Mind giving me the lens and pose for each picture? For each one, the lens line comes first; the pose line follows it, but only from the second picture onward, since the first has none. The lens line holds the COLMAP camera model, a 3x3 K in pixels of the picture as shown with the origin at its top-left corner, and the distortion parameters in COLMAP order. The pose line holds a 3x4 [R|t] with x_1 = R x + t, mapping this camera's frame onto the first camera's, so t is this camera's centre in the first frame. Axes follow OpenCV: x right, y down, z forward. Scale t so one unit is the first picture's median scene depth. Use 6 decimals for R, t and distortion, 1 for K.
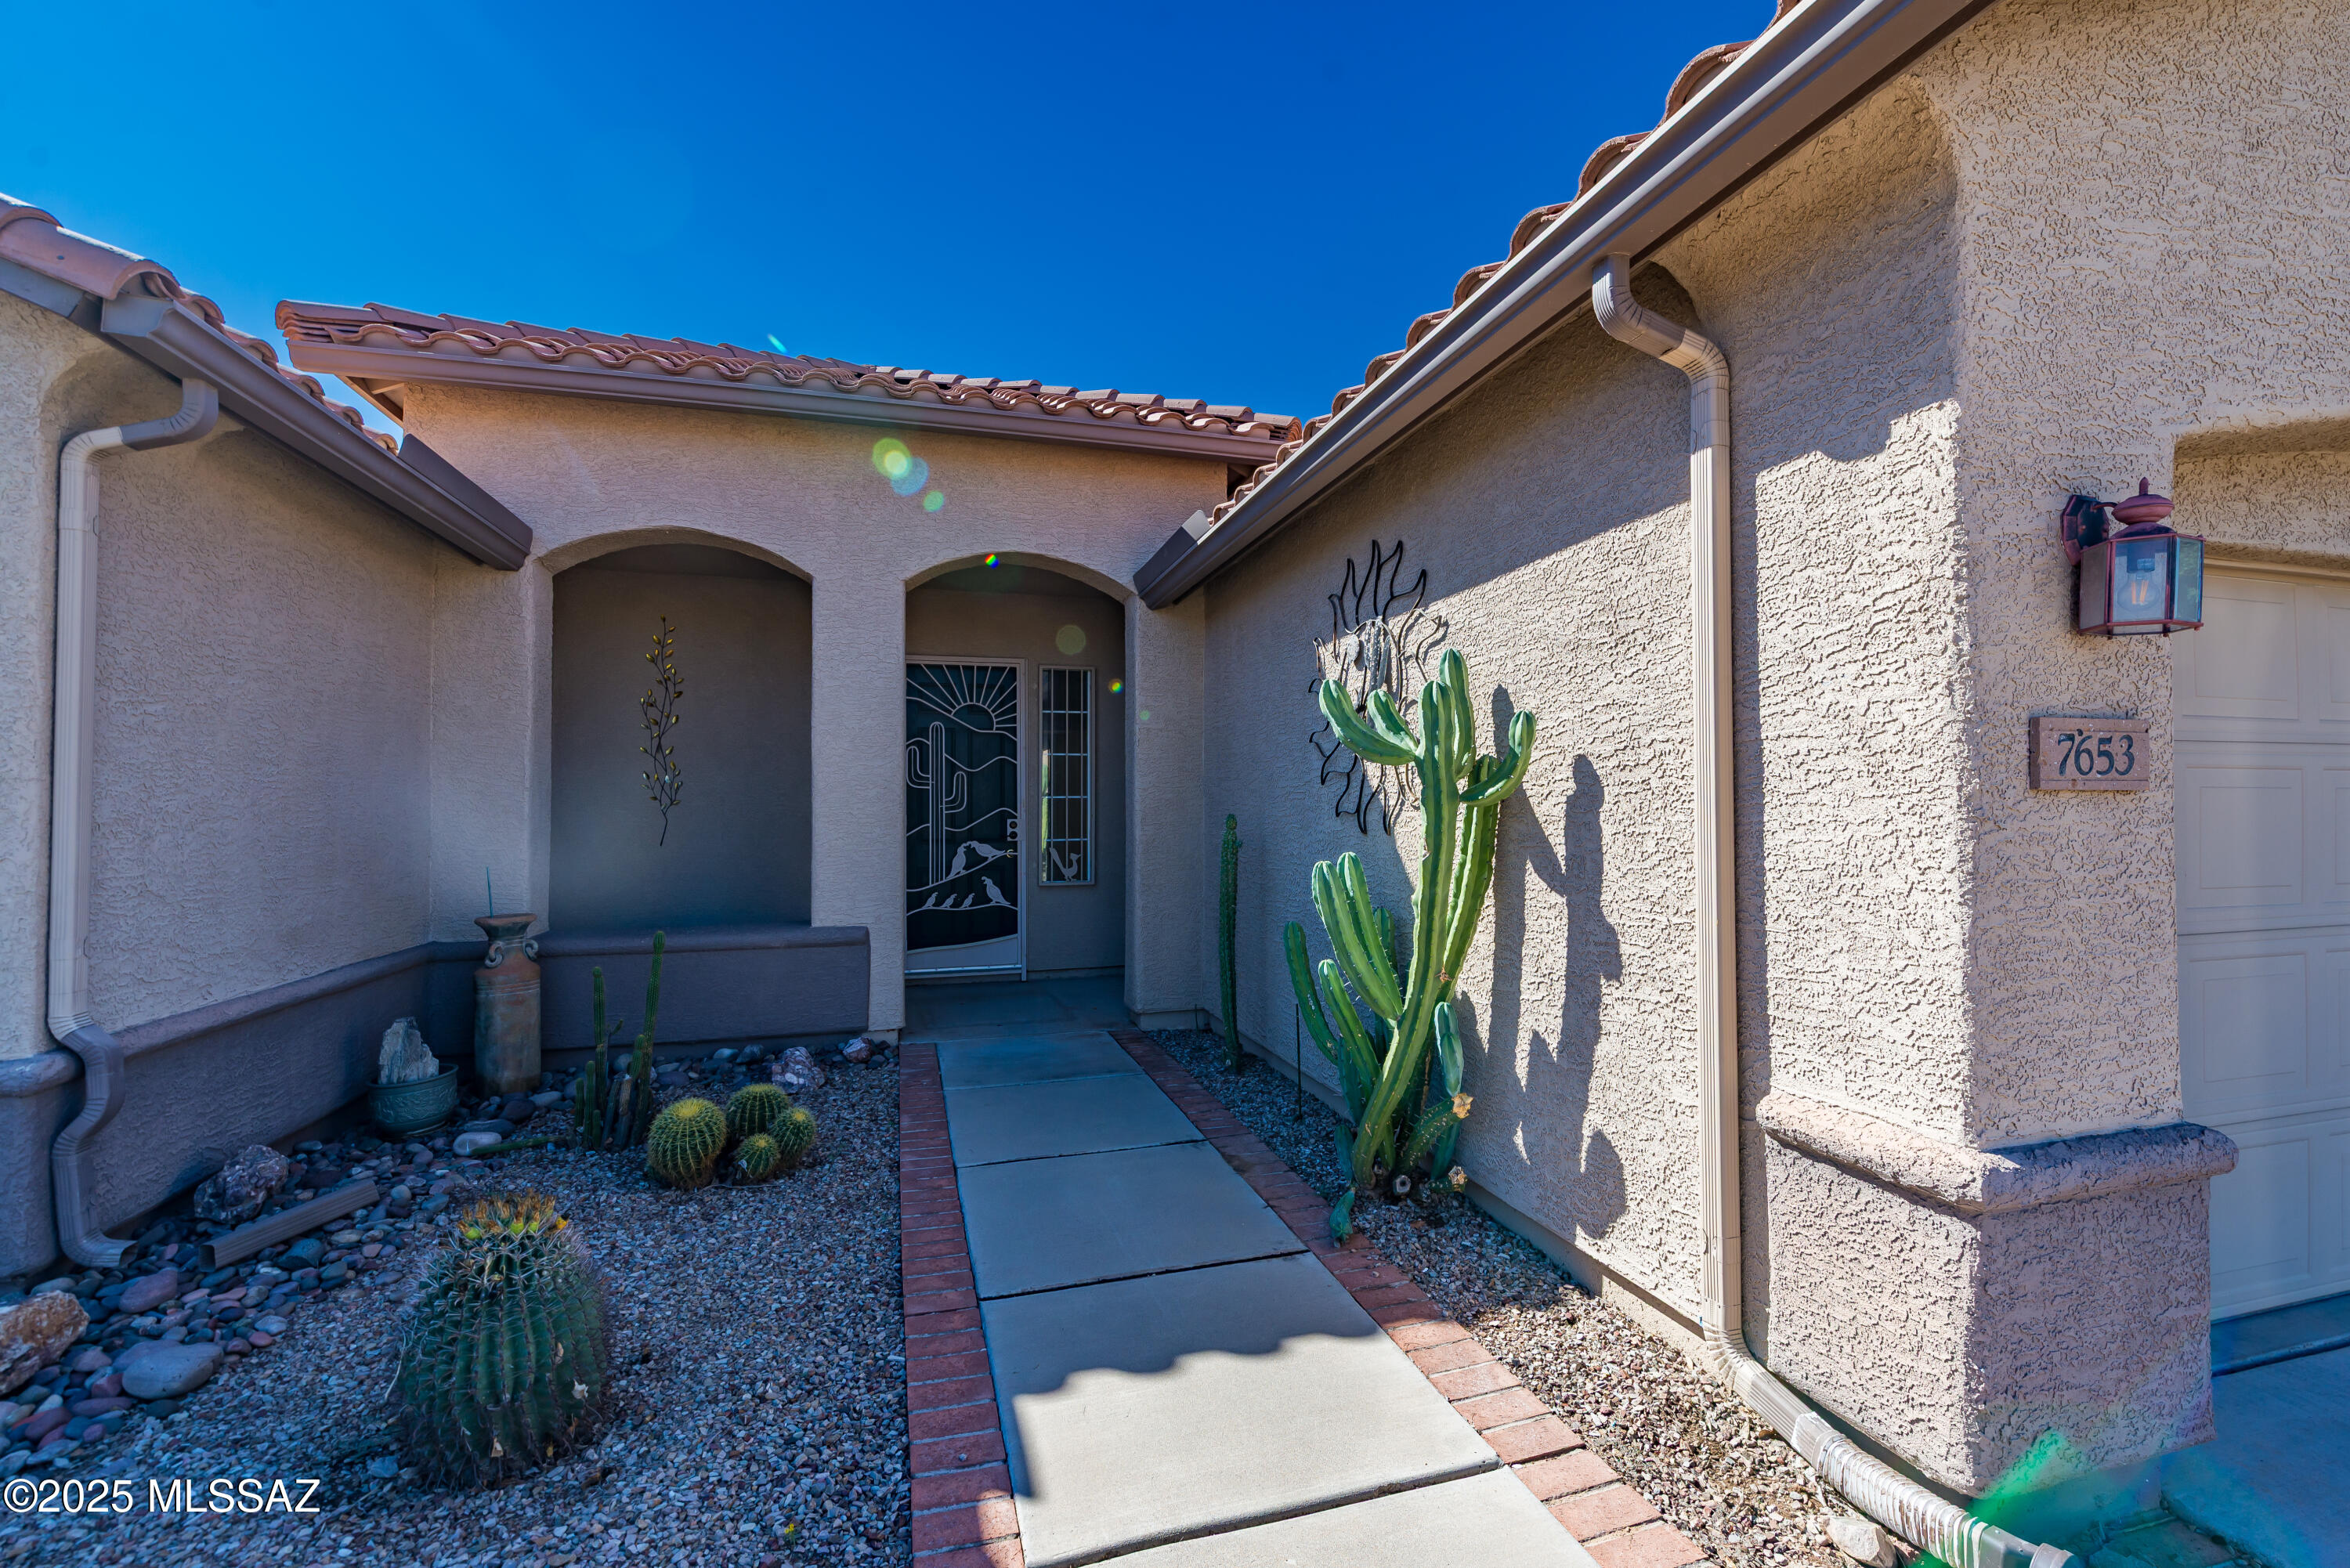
lens RADIAL K [[1005.0, 0, 1207.1], [0, 1005.0, 777.7], [0, 0, 1]] dist [0.000205, -0.000267]
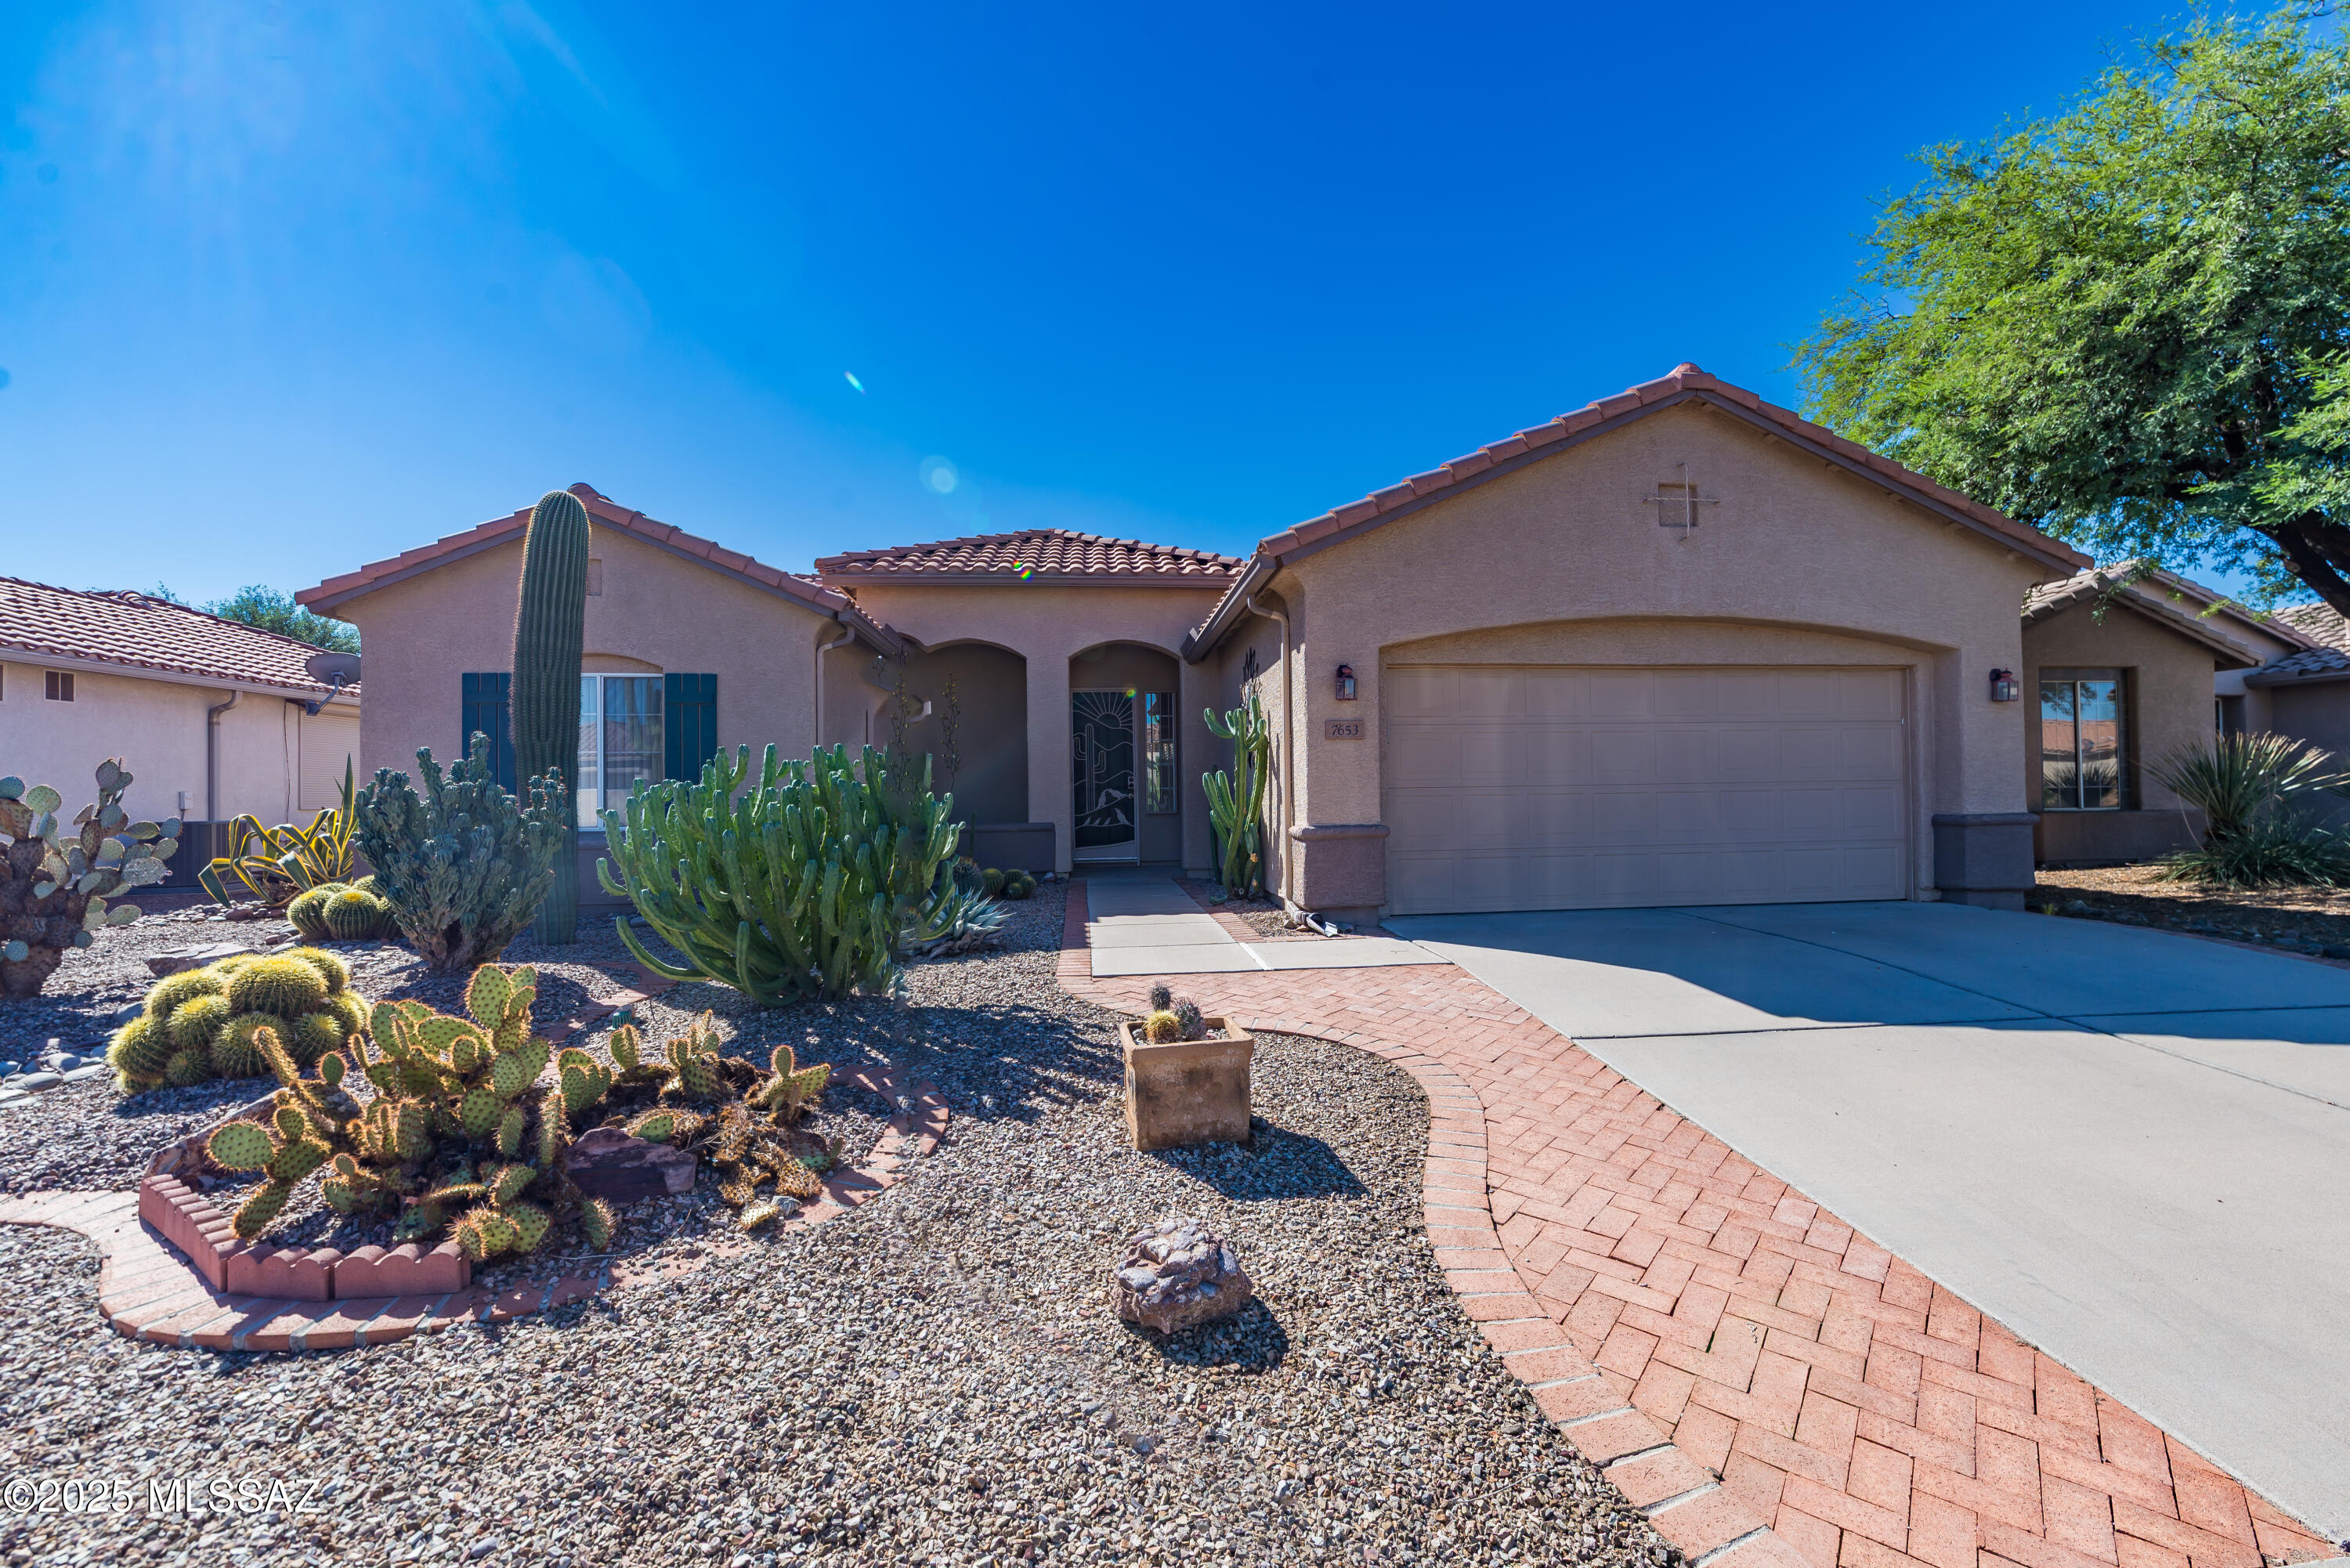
lens RADIAL K [[1005.0, 0, 1207.1], [0, 1005.0, 777.7], [0, 0, 1]] dist [0.000205, -0.000267]
pose [[0.984056, -0.014560, -0.177262, 0.397468], [0.016148, 0.999841, 0.007515, 0.048886], [0.177124, -0.010258, 0.984135, -1.143723]]
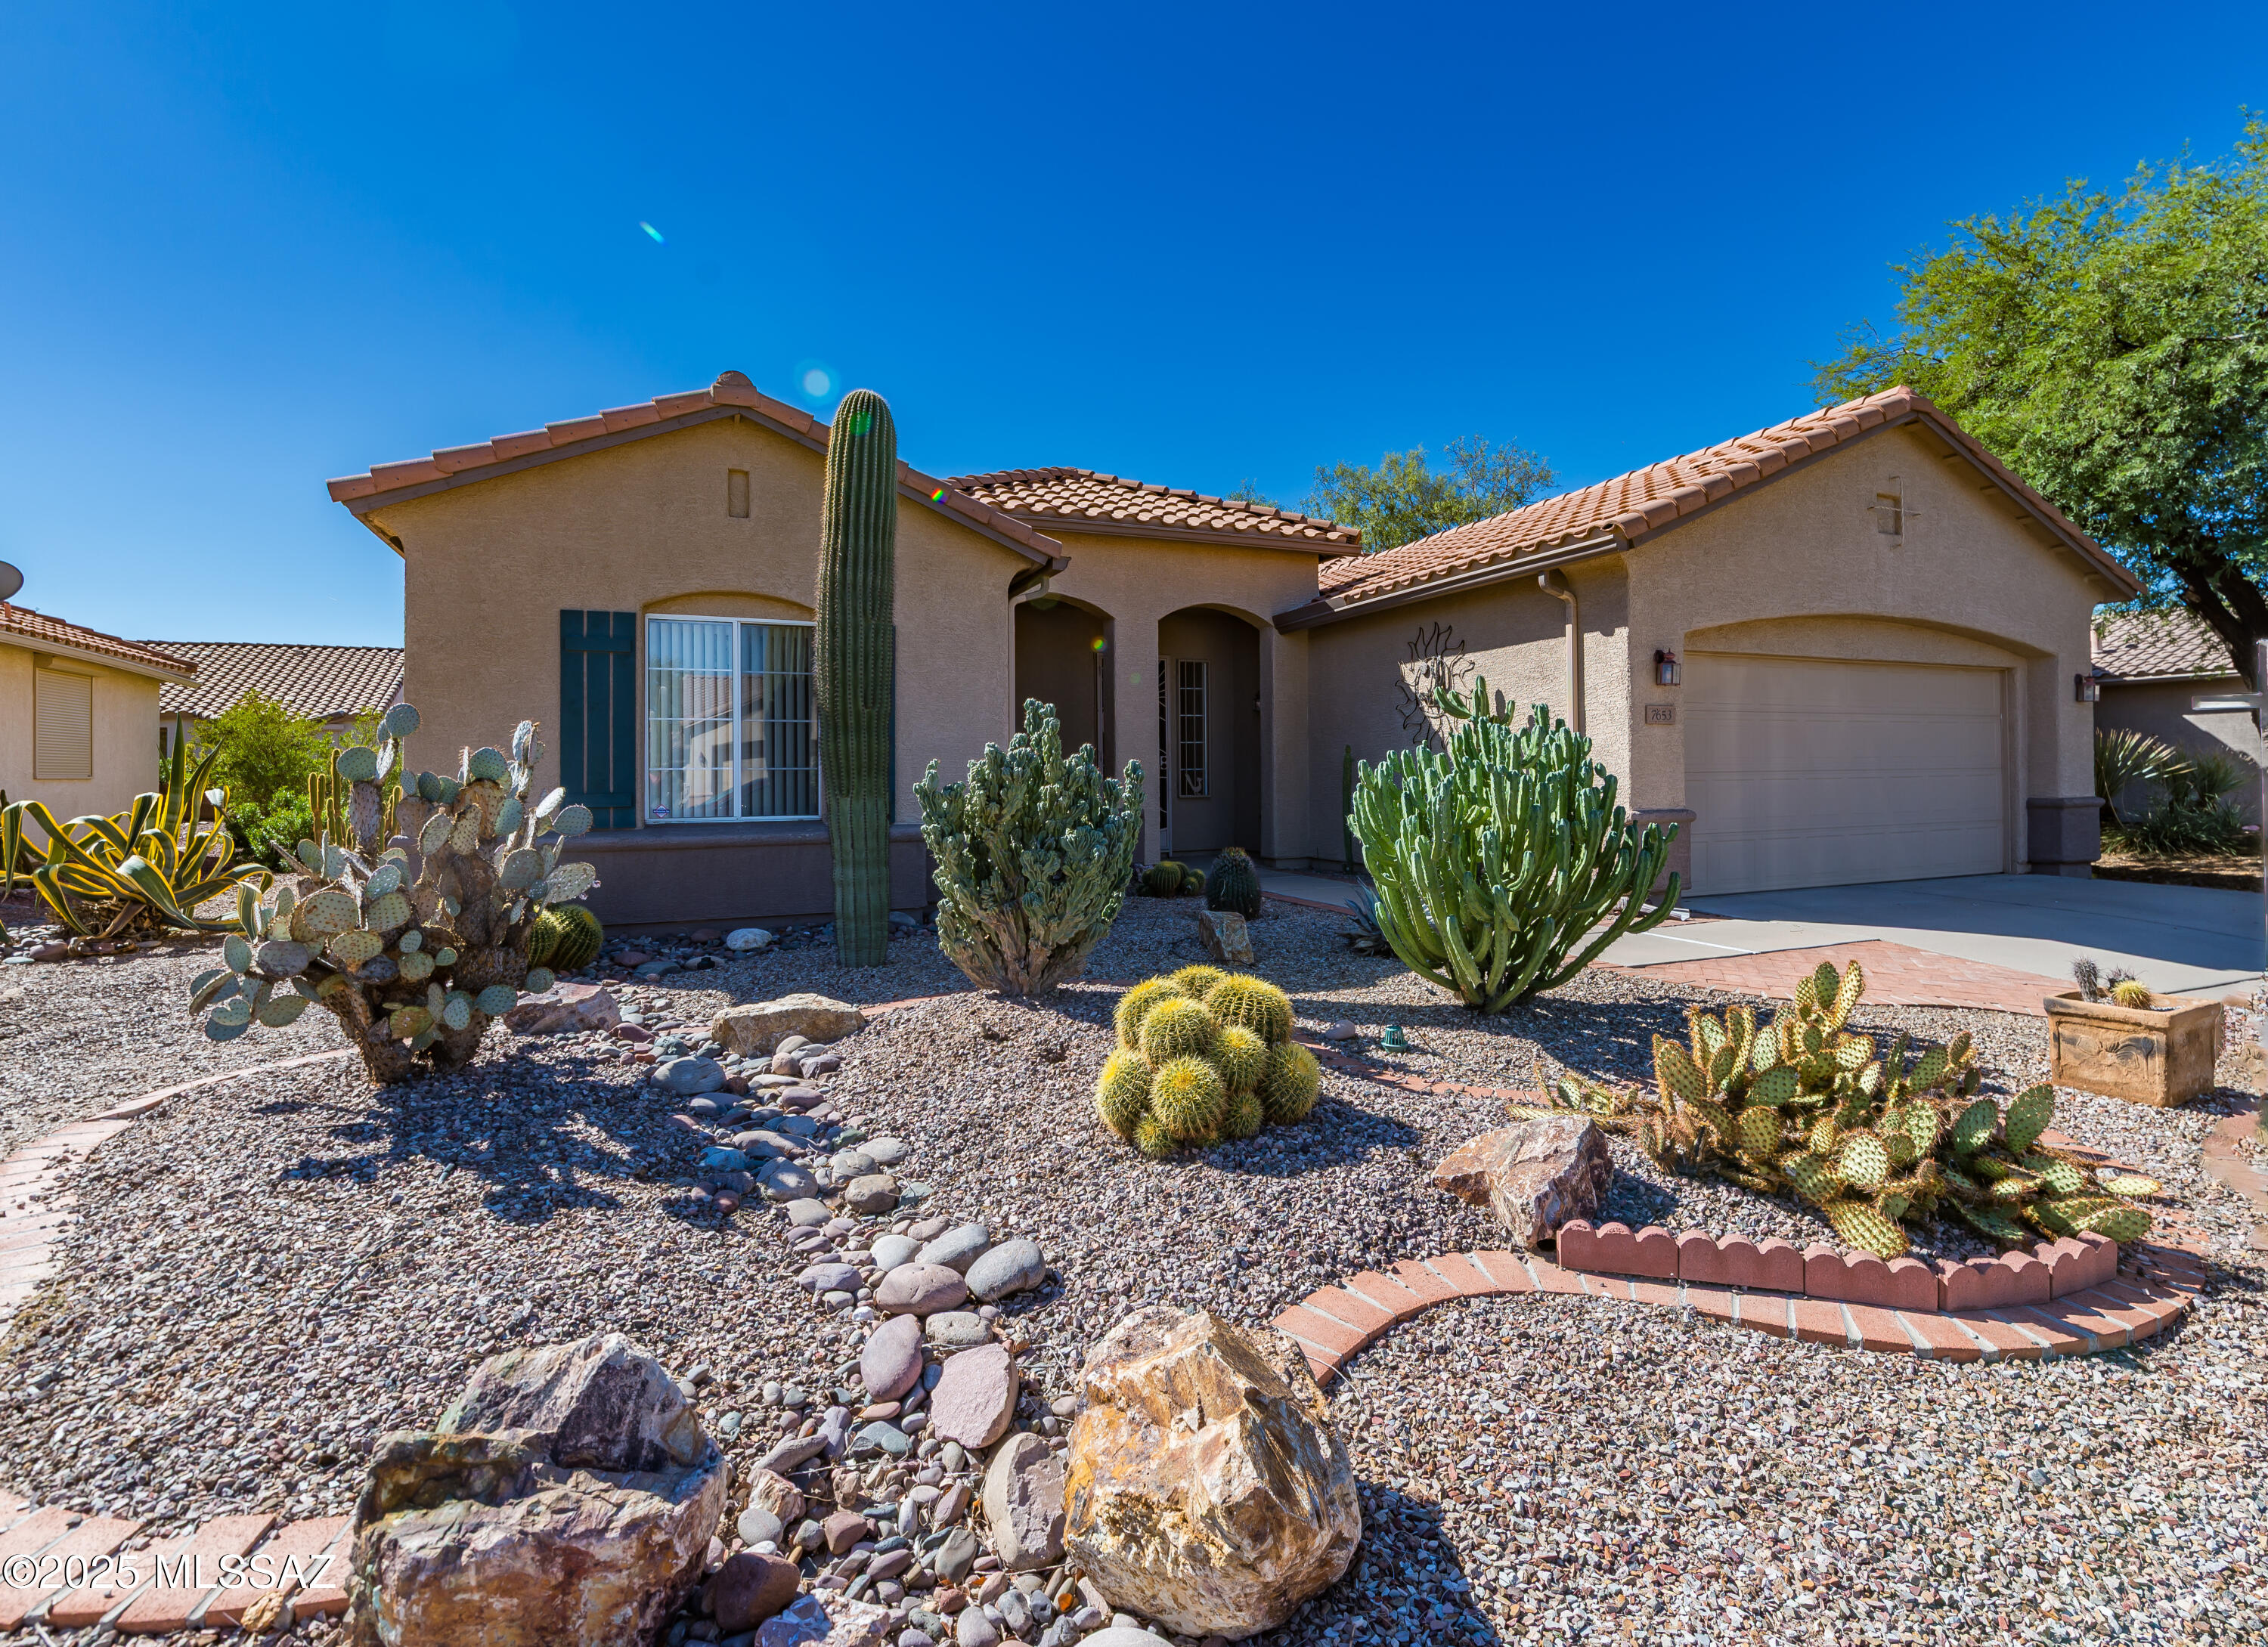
lens RADIAL K [[1135.5, 0, 1203.6], [0, 1135.5, 759.4], [0, 0, 1]] dist [-0.001181, -0.000873]
pose [[0.990065, -0.004398, 0.140539, -0.588209], [0.002475, 0.999901, 0.013859, 0.033337], [-0.140586, -0.013373, 0.989978, -1.217153]]
